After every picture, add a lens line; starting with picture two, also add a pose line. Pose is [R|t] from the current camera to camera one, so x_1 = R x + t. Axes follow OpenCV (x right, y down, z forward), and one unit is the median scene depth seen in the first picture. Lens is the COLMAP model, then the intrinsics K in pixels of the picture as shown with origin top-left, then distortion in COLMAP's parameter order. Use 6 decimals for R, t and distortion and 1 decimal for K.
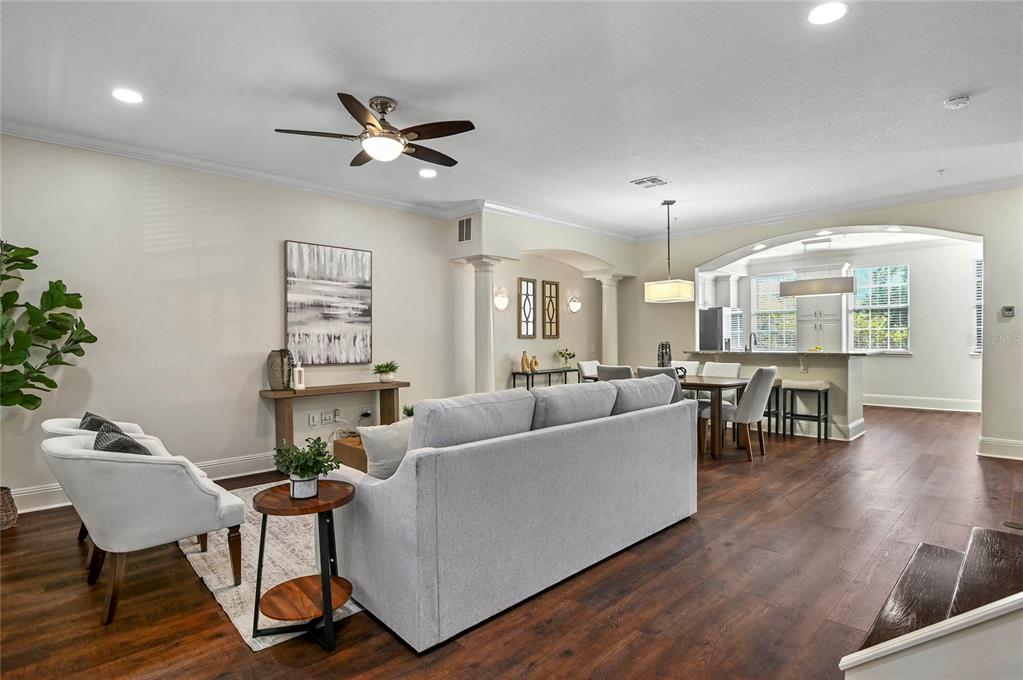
lens RADIAL K [[520.5, 0, 520.5], [0, 520.5, 337.5], [0, 0, 1]] dist [0.001395, -0.009563]
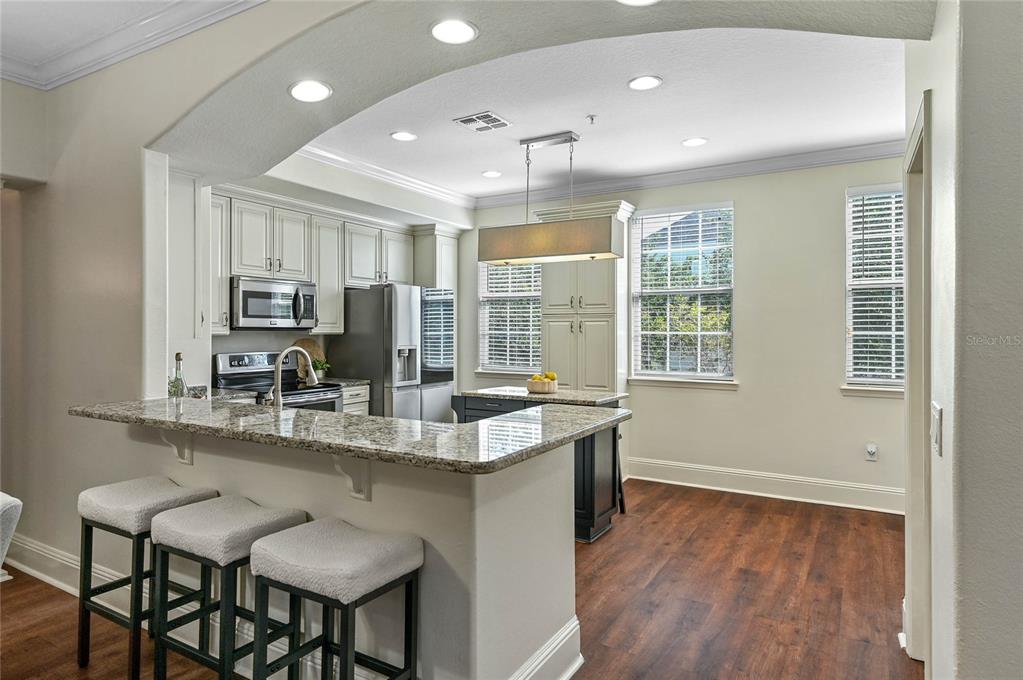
lens RADIAL K [[592.4, 0, 517.8], [0, 592.4, 325.5], [0, 0, 1]] dist [-0.008126, -0.004467]
pose [[0.969173, 0.012861, 0.246047, 0.545644], [-0.010706, 0.999892, -0.010093, -0.023571], [-0.246150, 0.007148, 0.969205, 0.667651]]
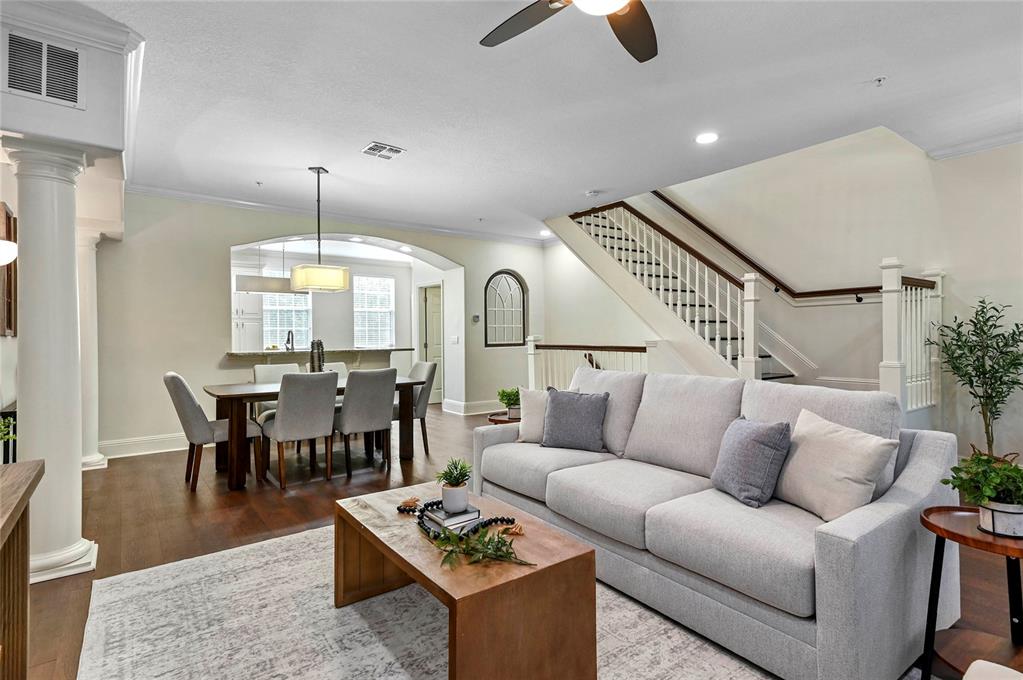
lens RADIAL K [[499.3, 0, 507.0], [0, 499.3, 331.9], [0, 0, 1]] dist [0.020903, -0.001221]
pose [[0.150235, 0.011233, 0.988586, -0.416483], [0.004090, 0.999920, -0.011983, 0.006604], [-0.988642, 0.005843, 0.150177, 0.544256]]
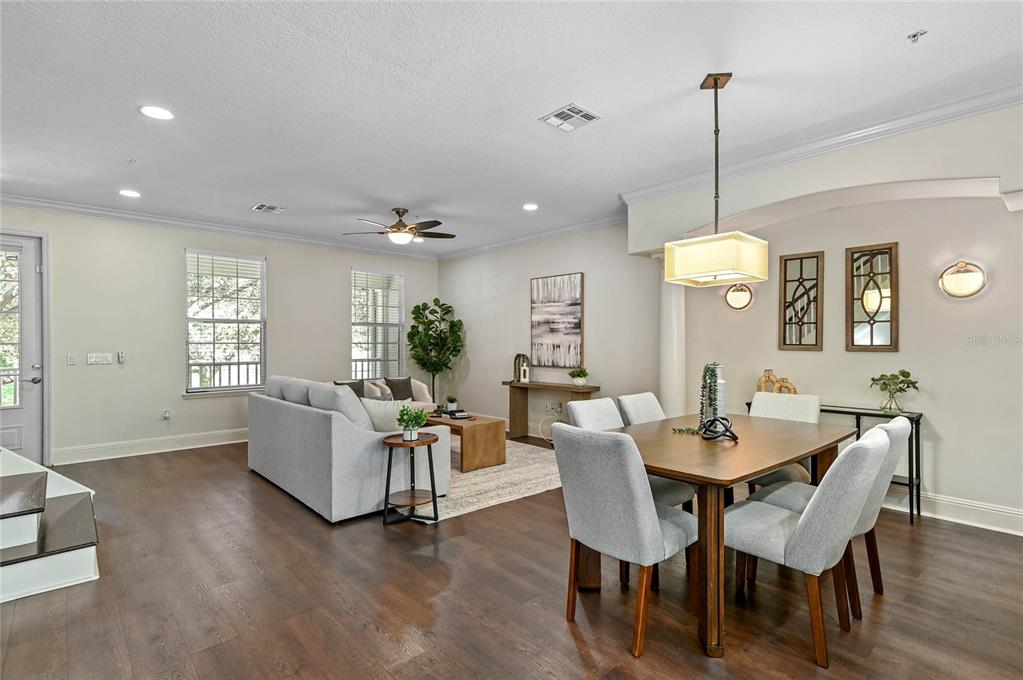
lens RADIAL K [[499.3, 0, 512.8], [0, 499.3, 342.5], [0, 0, 1]] dist [0.020903, -0.001221]
pose [[-0.057400, 0.005336, -0.998337, 0.713279], [0.002172, 0.999984, 0.005220, -0.012742], [0.998349, -0.001869, -0.057411, 0.772790]]
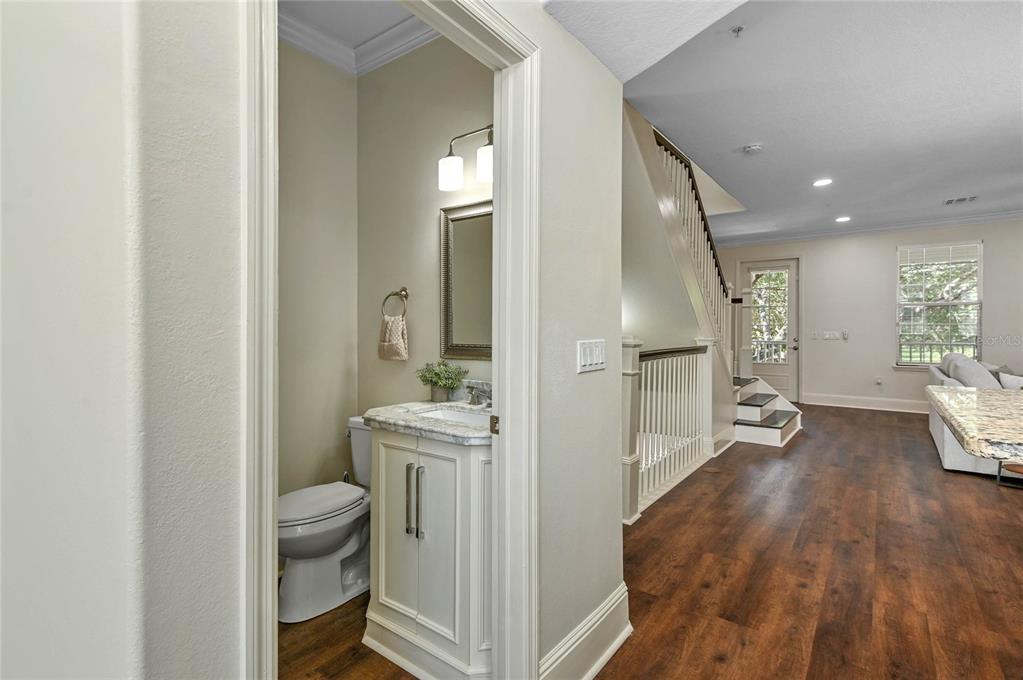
lens RADIAL K [[492.4, 0, 499.9], [0, 492.4, 331.7], [0, 0, 1]] dist [0.015367, 0.002803]
pose [[-0.992195, 0.008073, -0.124433, 0.850882], [0.007216, 0.999947, 0.007338, -0.005982], [0.124486, 0.006383, -0.992201, 1.128896]]
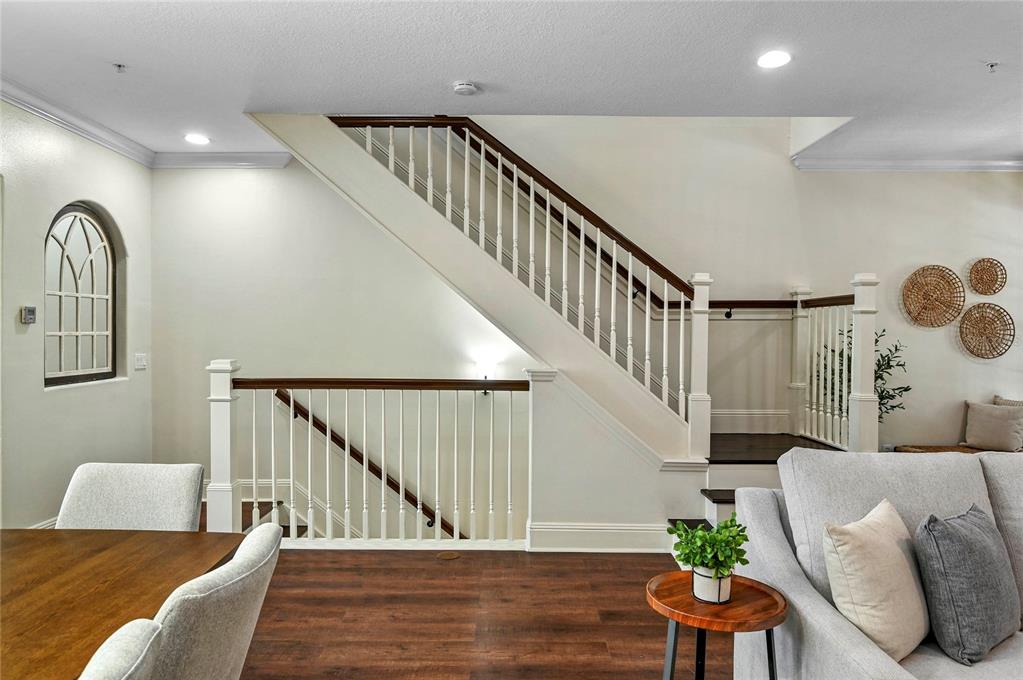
lens RADIAL K [[650.6, 0, 503.9], [0, 650.6, 340.9], [0, 0, 1]] dist [-0.017808, -0.002028]
pose [[-0.700140, -0.002847, 0.714000, 0.013852], [-0.000013, 0.999992, 0.003974, -0.018867], [-0.714006, 0.002773, -0.700134, 0.900609]]
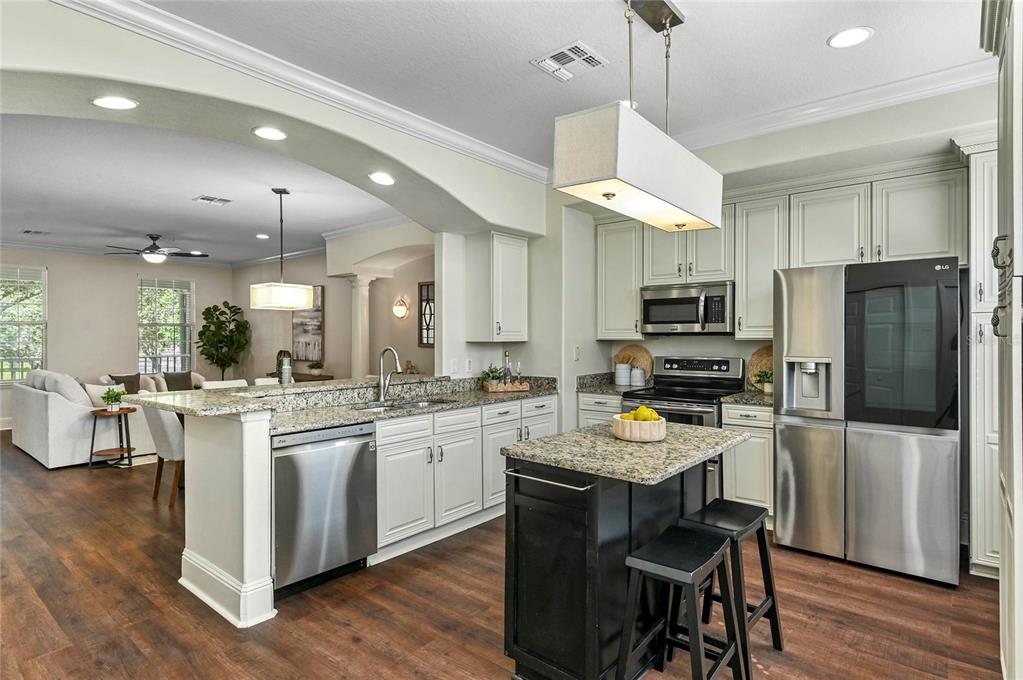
lens RADIAL K [[552.0, 0, 520.5], [0, 552.0, 333.4], [0, 0, 1]] dist [0.006265, -0.005623]
pose [[0.088583, 0.001402, -0.996068, 1.108378], [0.002918, 0.999994, 0.001667, -0.026600], [0.996064, -0.003054, 0.088579, 1.202772]]
